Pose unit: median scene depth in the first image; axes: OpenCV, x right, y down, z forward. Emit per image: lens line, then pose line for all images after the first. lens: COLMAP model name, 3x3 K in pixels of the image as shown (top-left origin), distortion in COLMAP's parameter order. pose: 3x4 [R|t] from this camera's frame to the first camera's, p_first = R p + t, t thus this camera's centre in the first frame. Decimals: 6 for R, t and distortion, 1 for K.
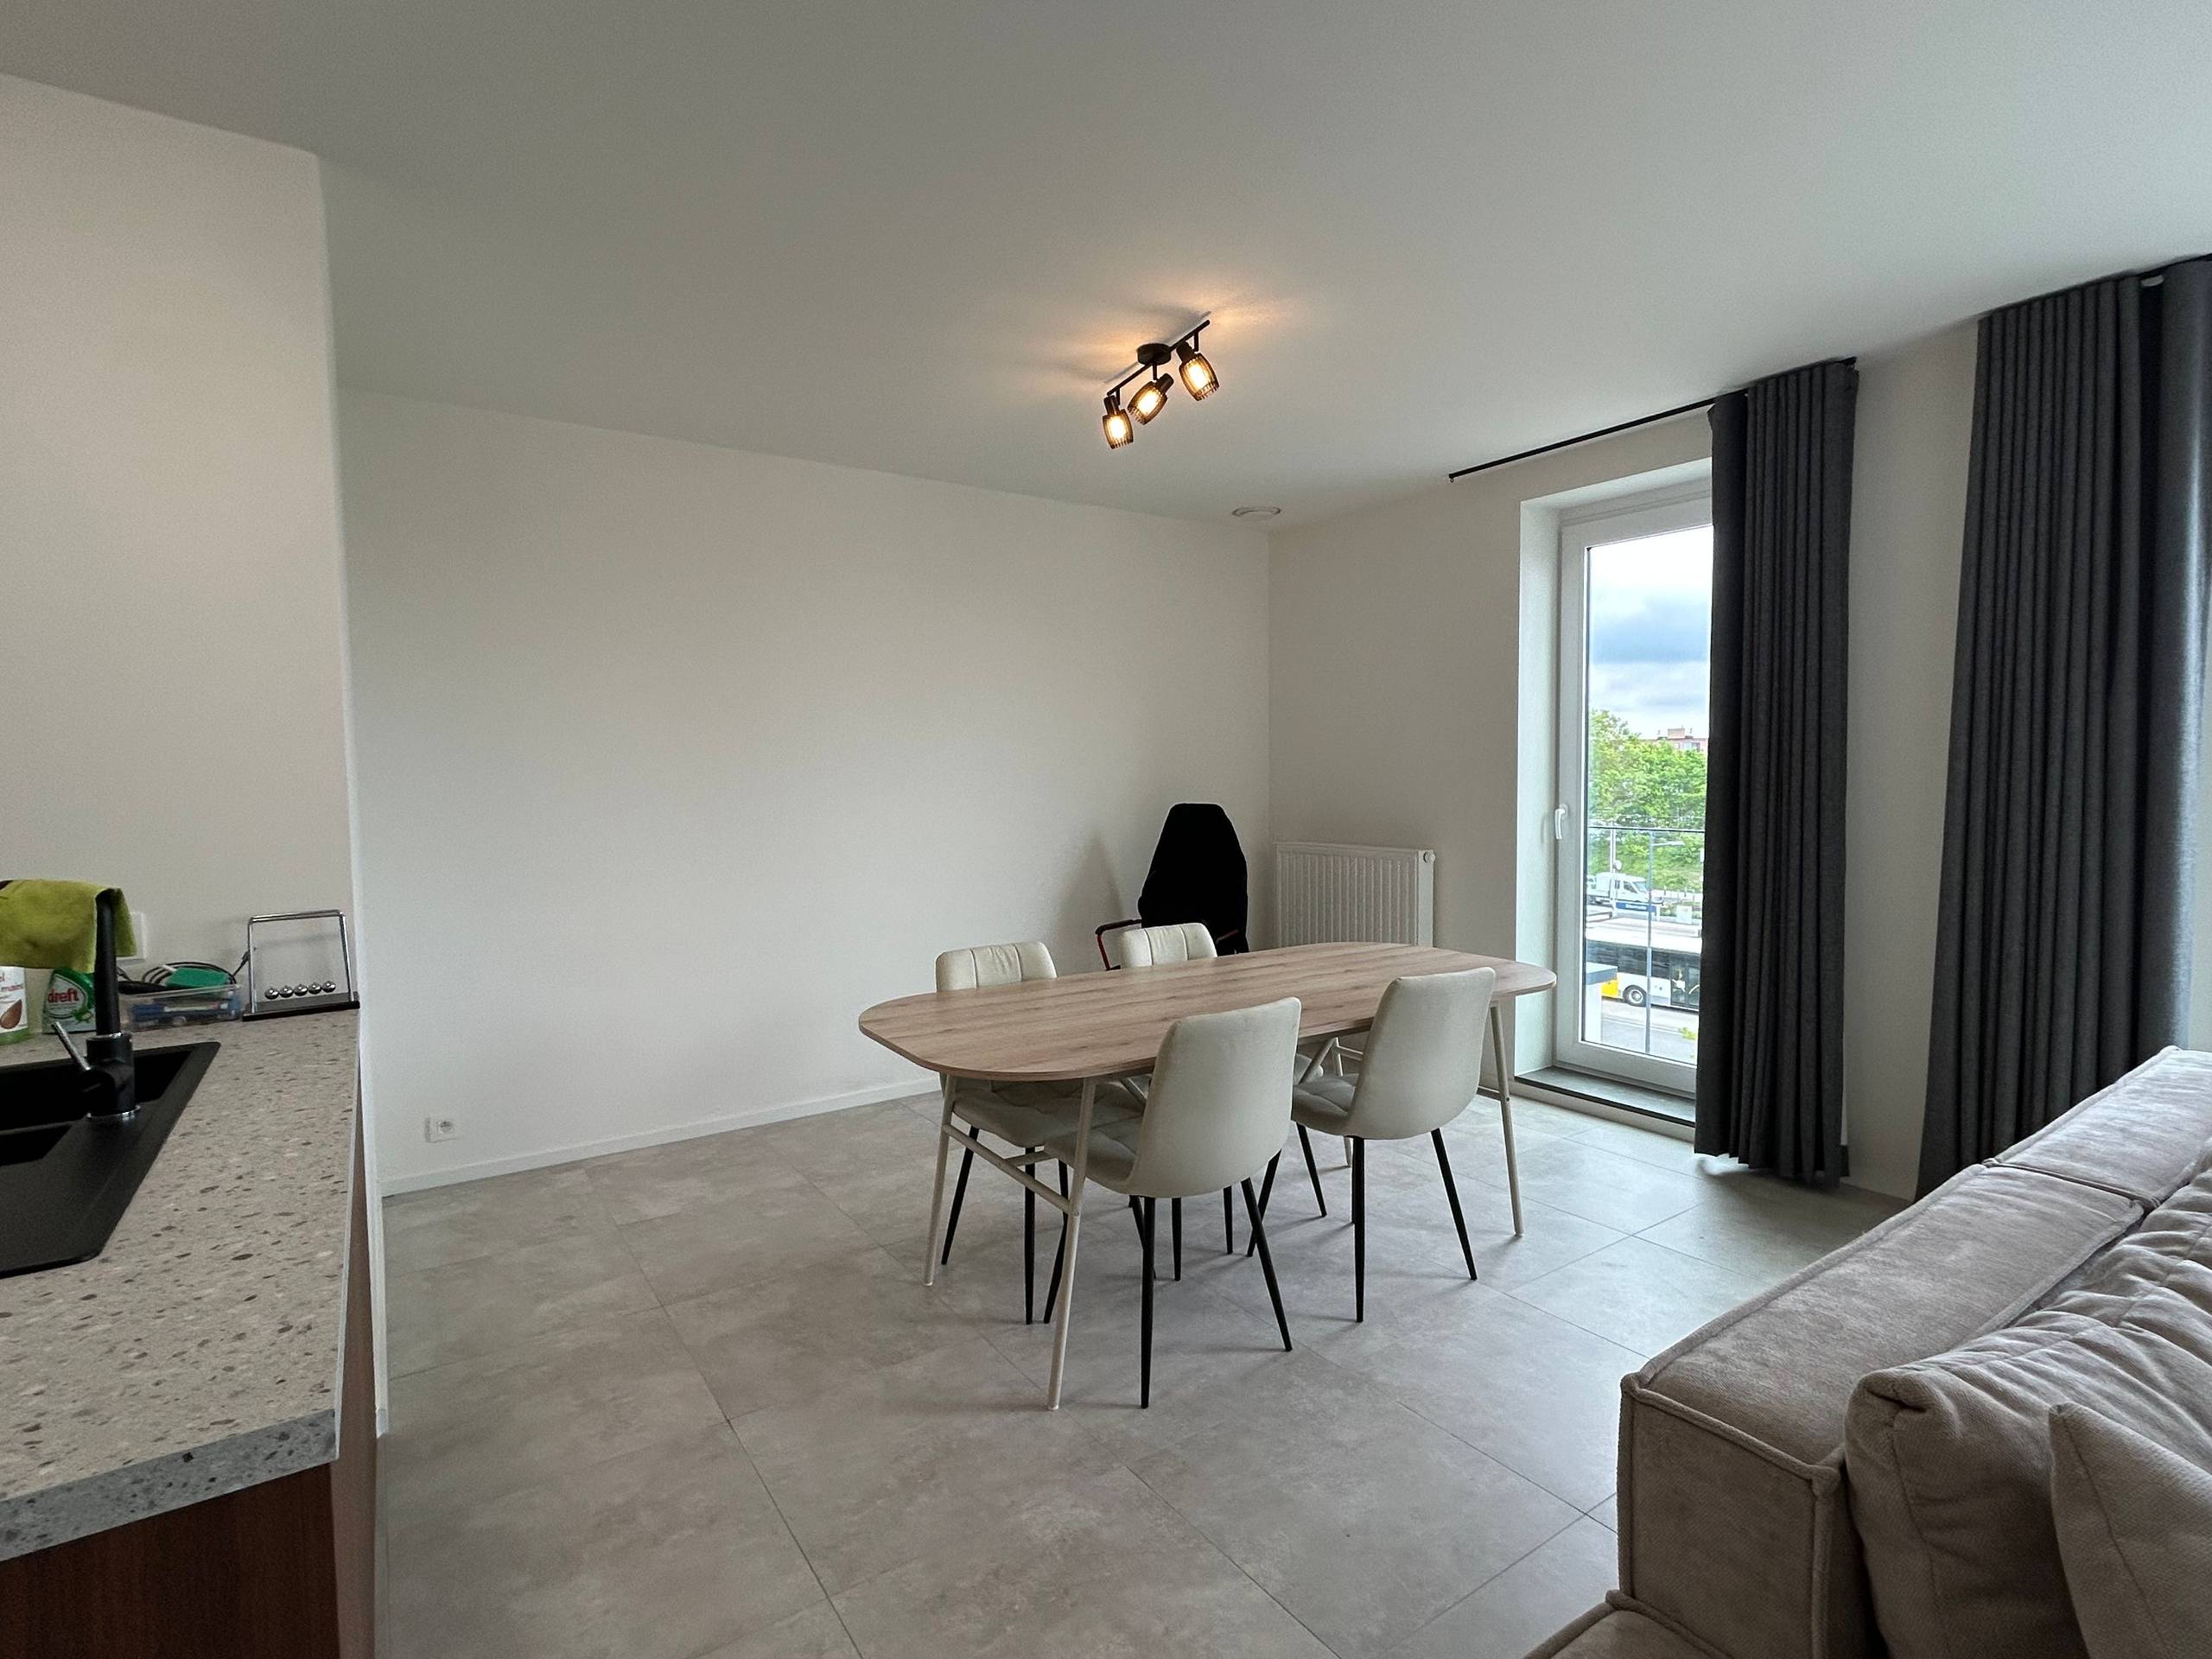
lens RADIAL K [[1079.1, 0, 1095.2], [0, 1079.1, 831.1], [0, 0, 1]] dist [-0.003624, 0.000039]
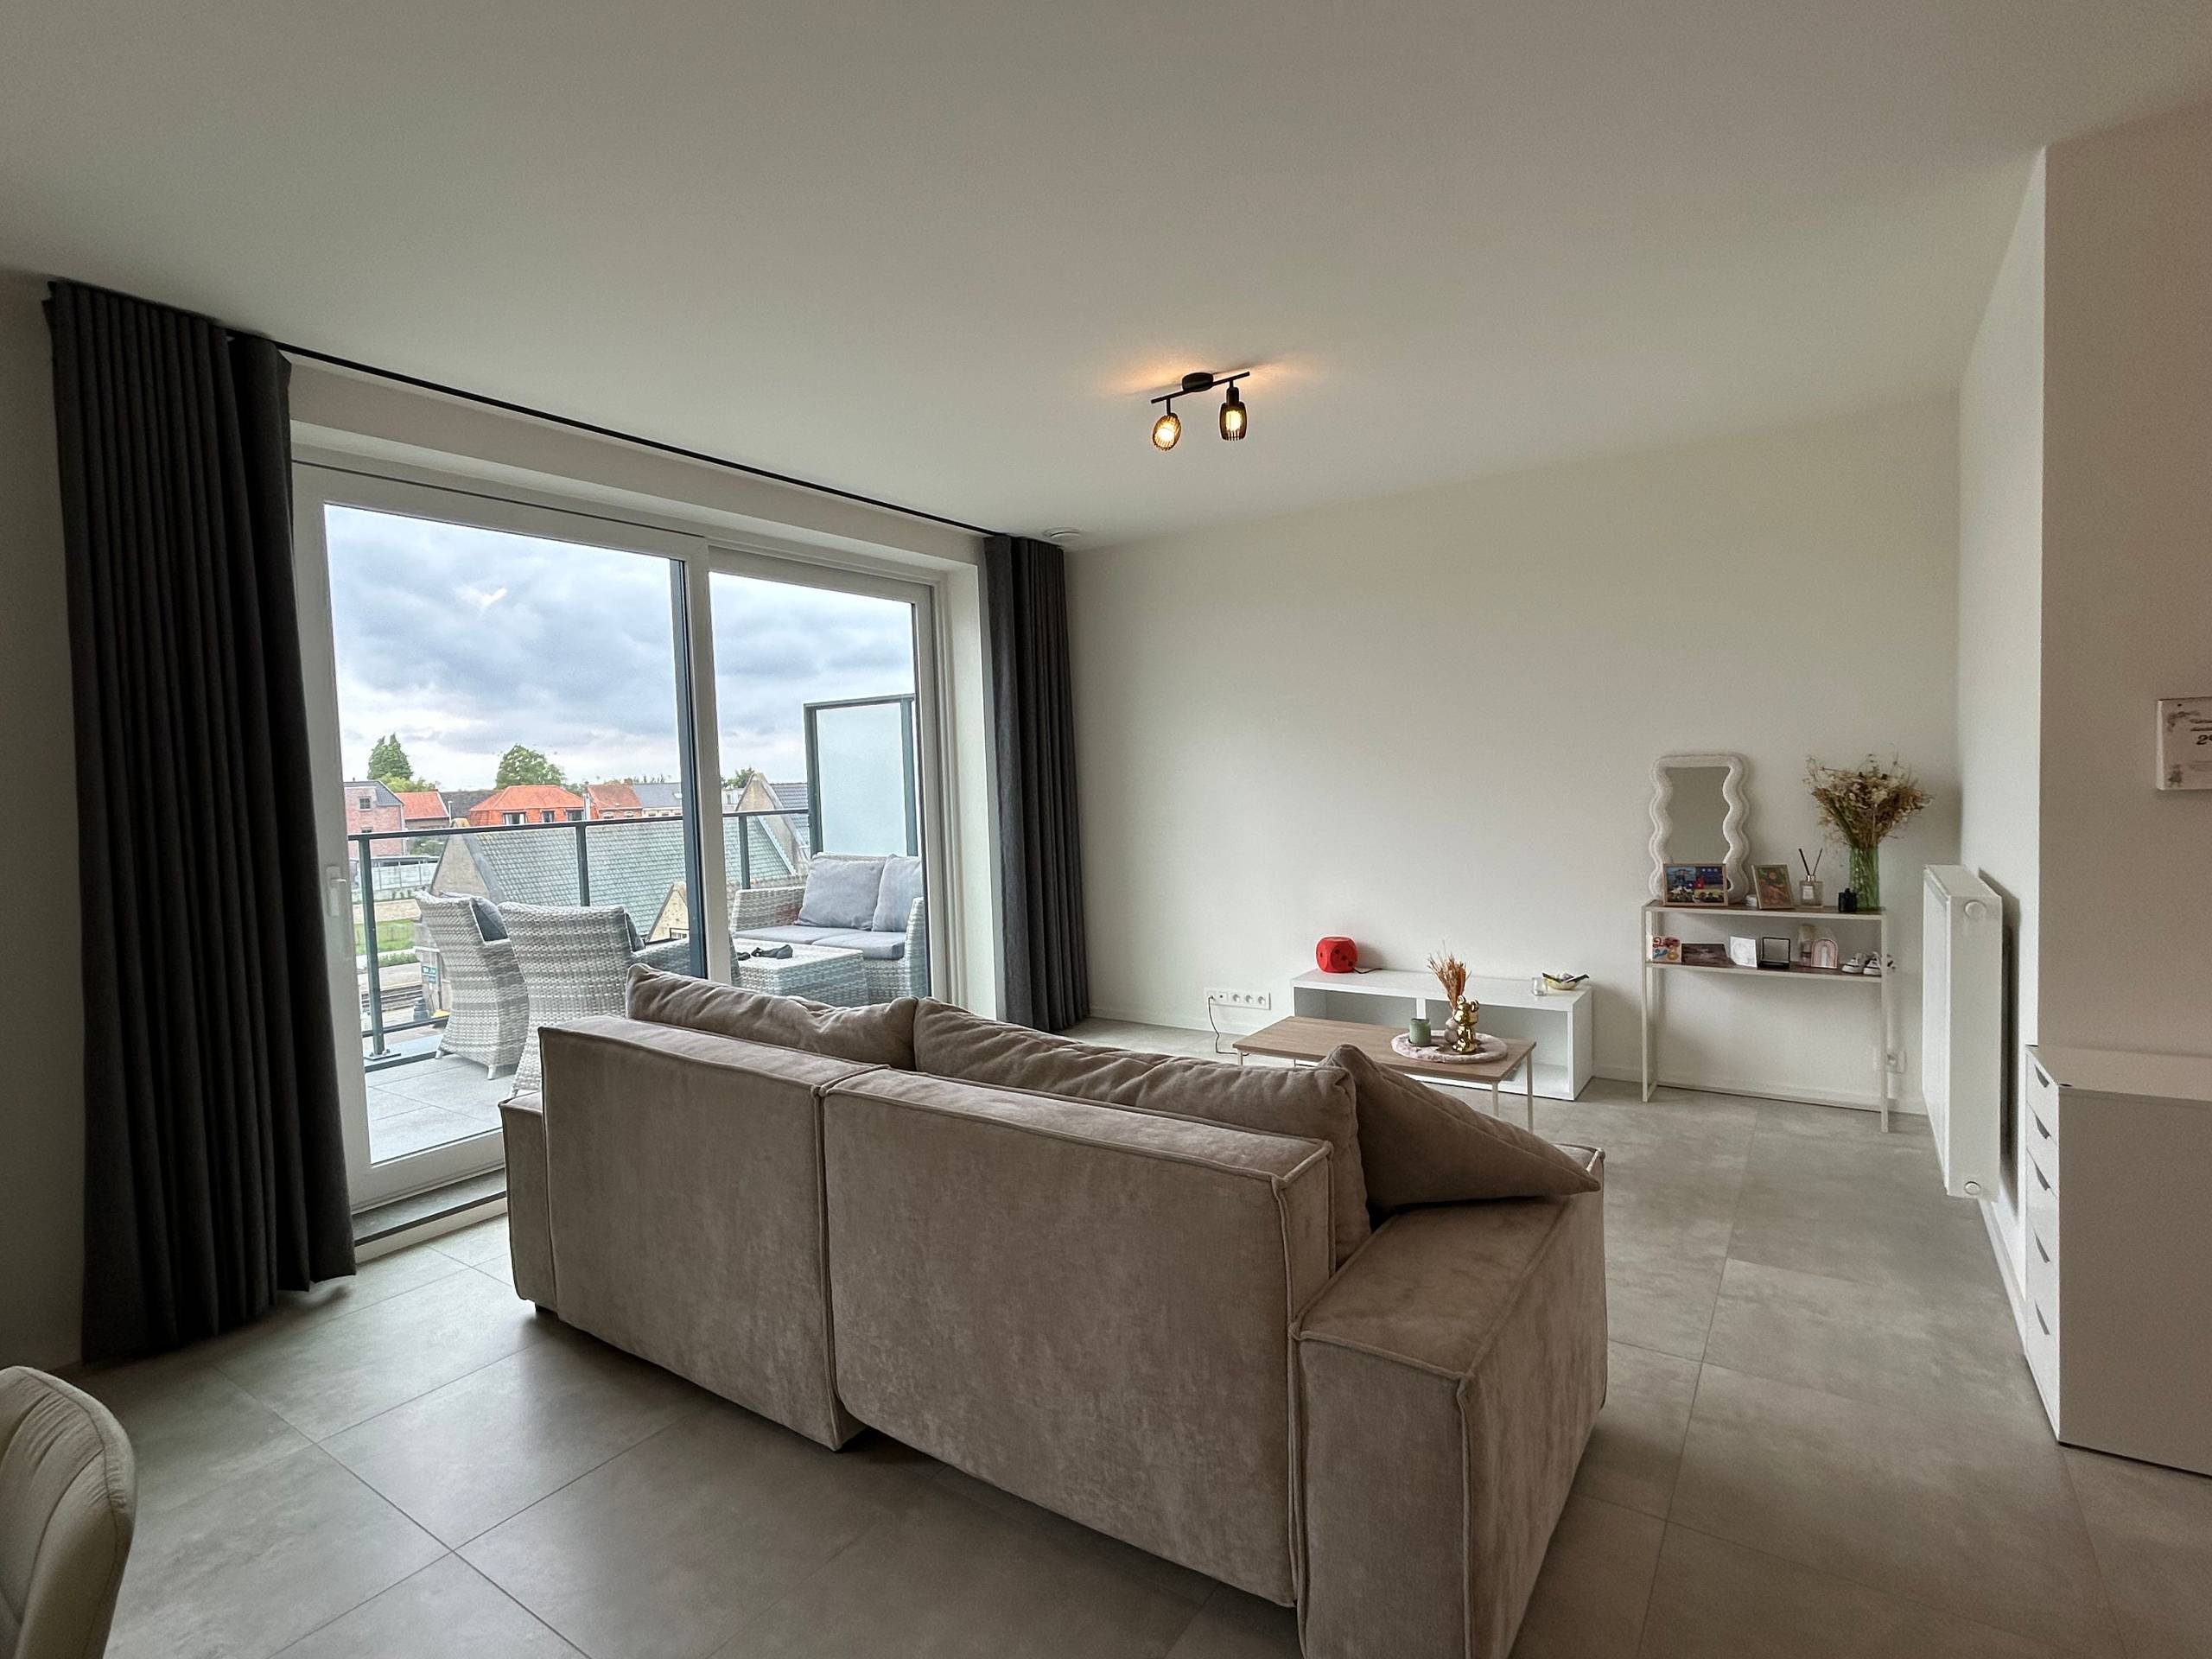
lens RADIAL K [[1079.1, 0, 1095.2], [0, 1079.1, 831.1], [0, 0, 1]] dist [-0.003624, 0.000039]
pose [[-0.361330, -0.023847, 0.932133, -0.215519], [0.085323, 0.994633, 0.058520, -0.023708], [-0.928526, 0.100678, -0.357356, 0.475511]]
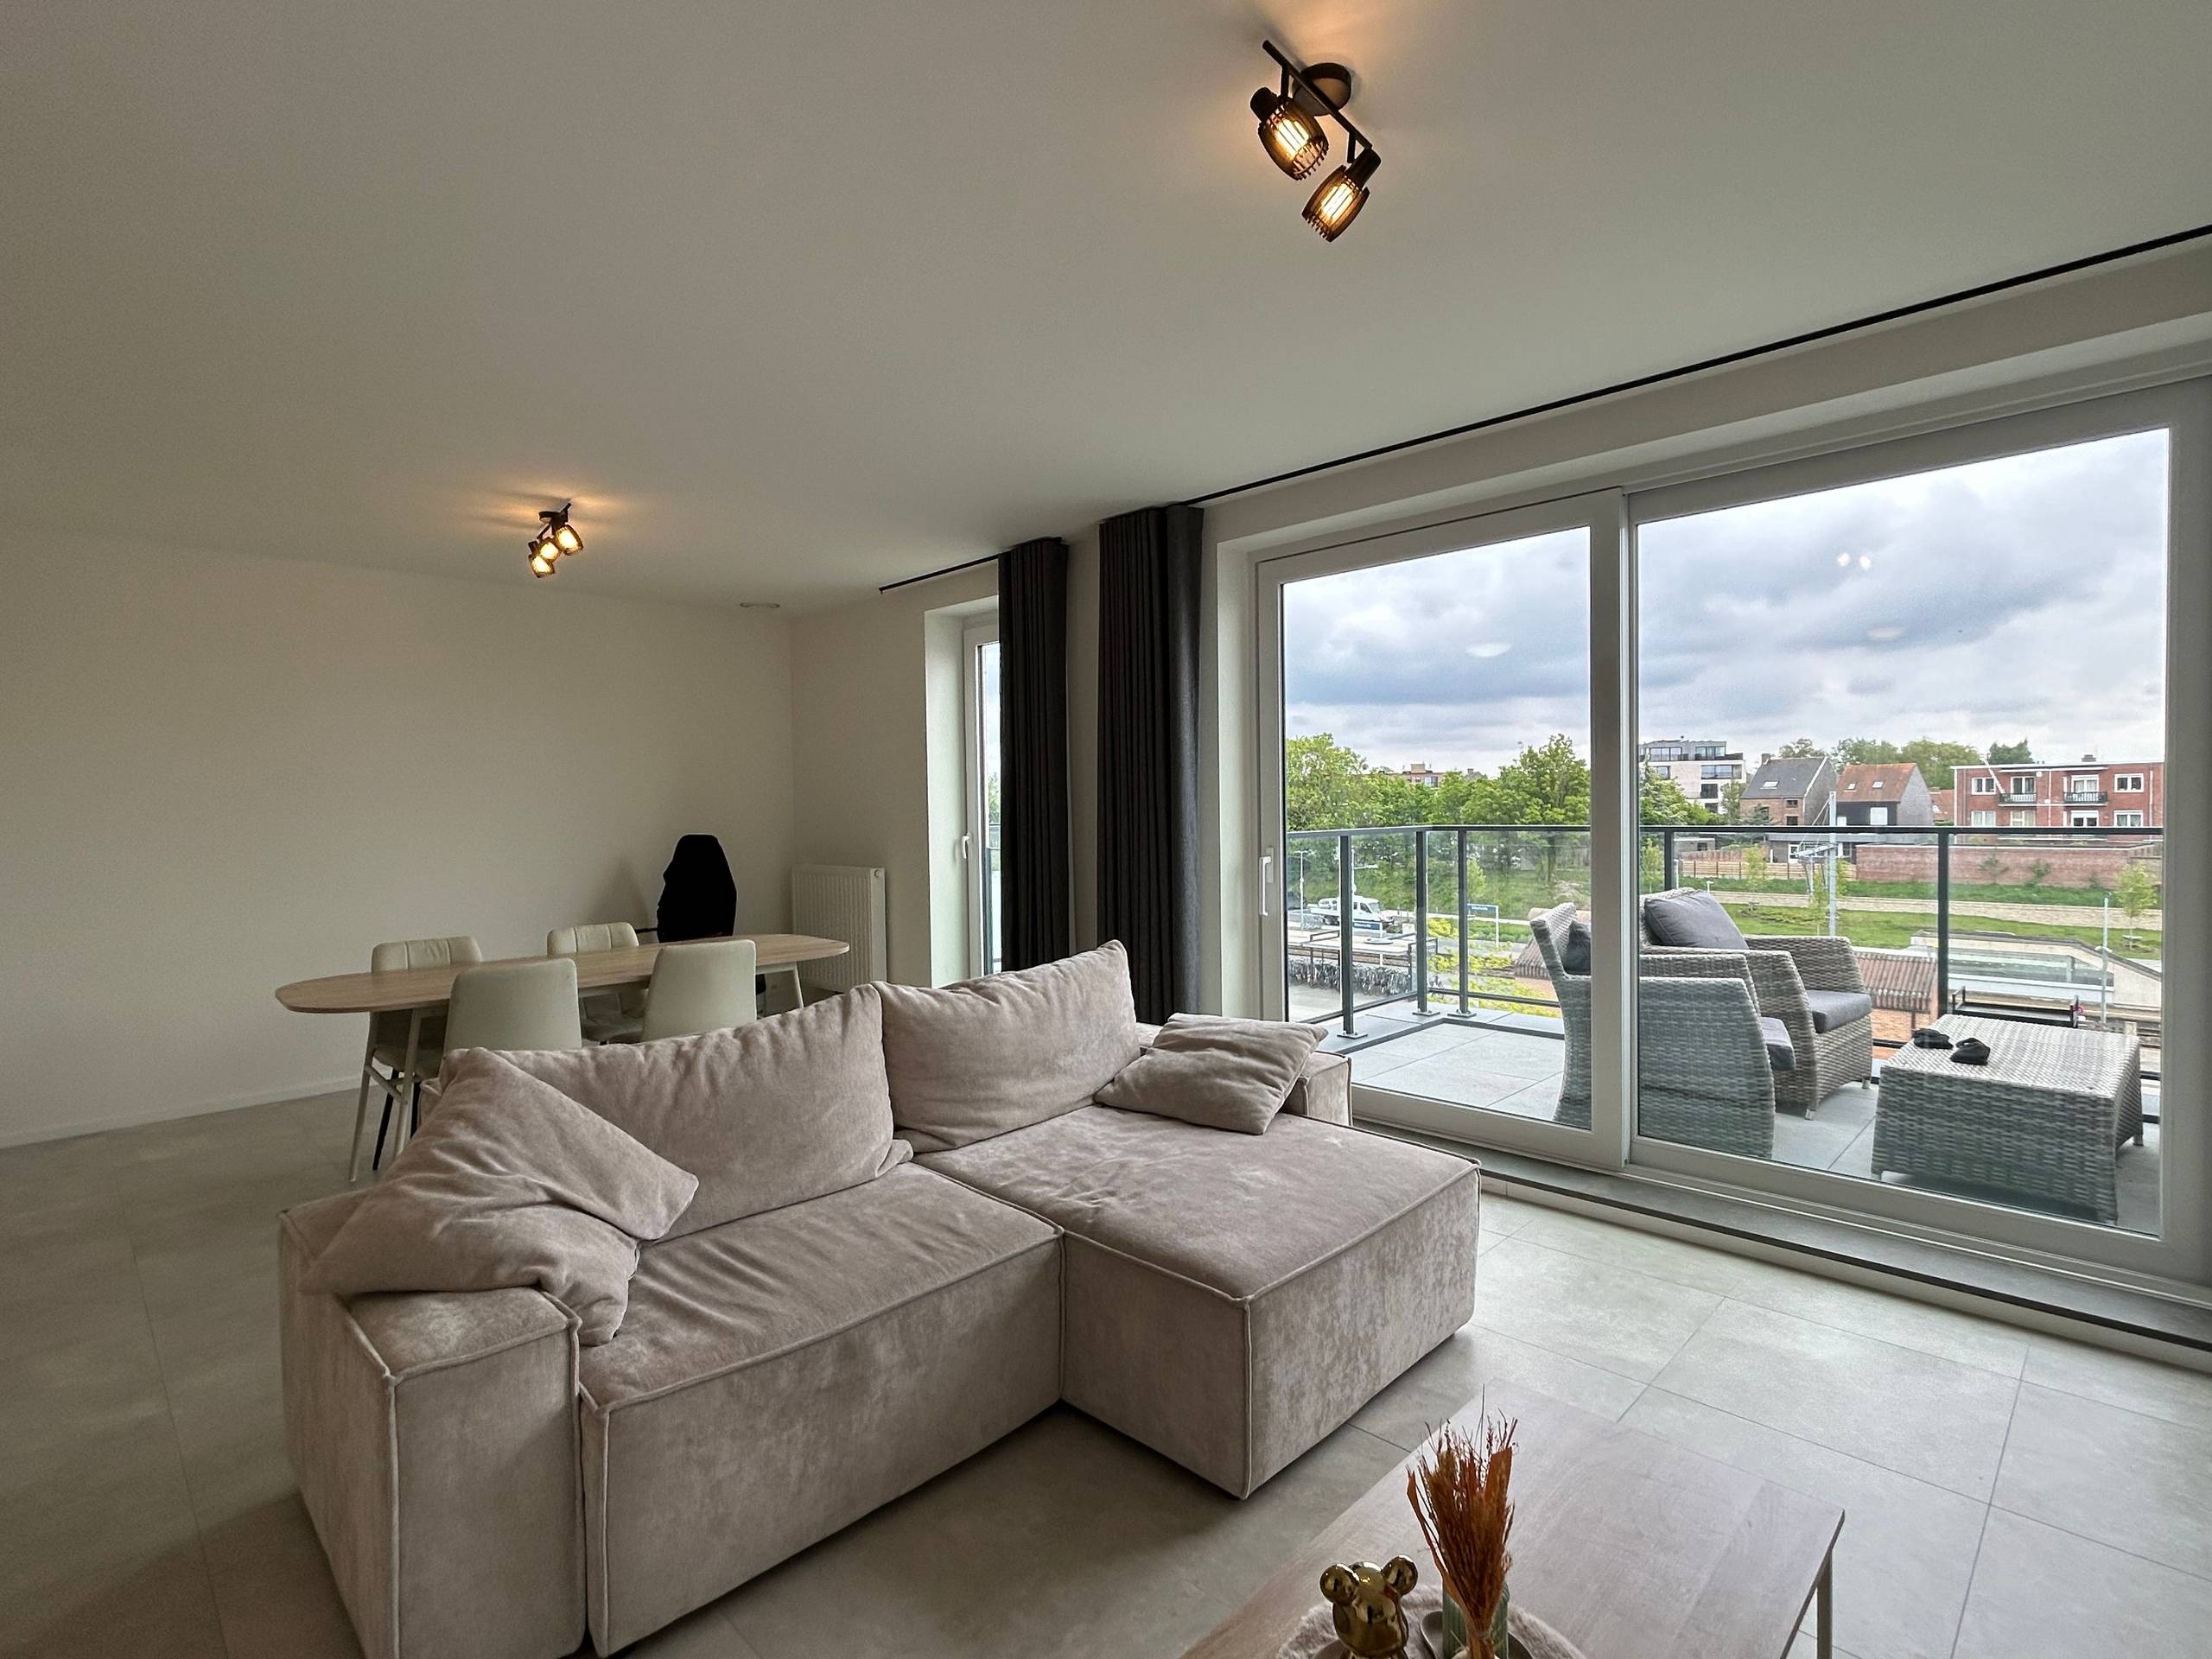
lens RADIAL K [[1071.5, 0, 1106.0], [0, 1071.5, 829.5], [0, 0, 1]] dist [0.001386, 0.000248]
pose [[0.981289, -0.007782, 0.192382, 0.422563], [0.013790, 0.999457, -0.029911, 0.017128], [-0.192045, 0.032004, 0.980864, -0.436263]]
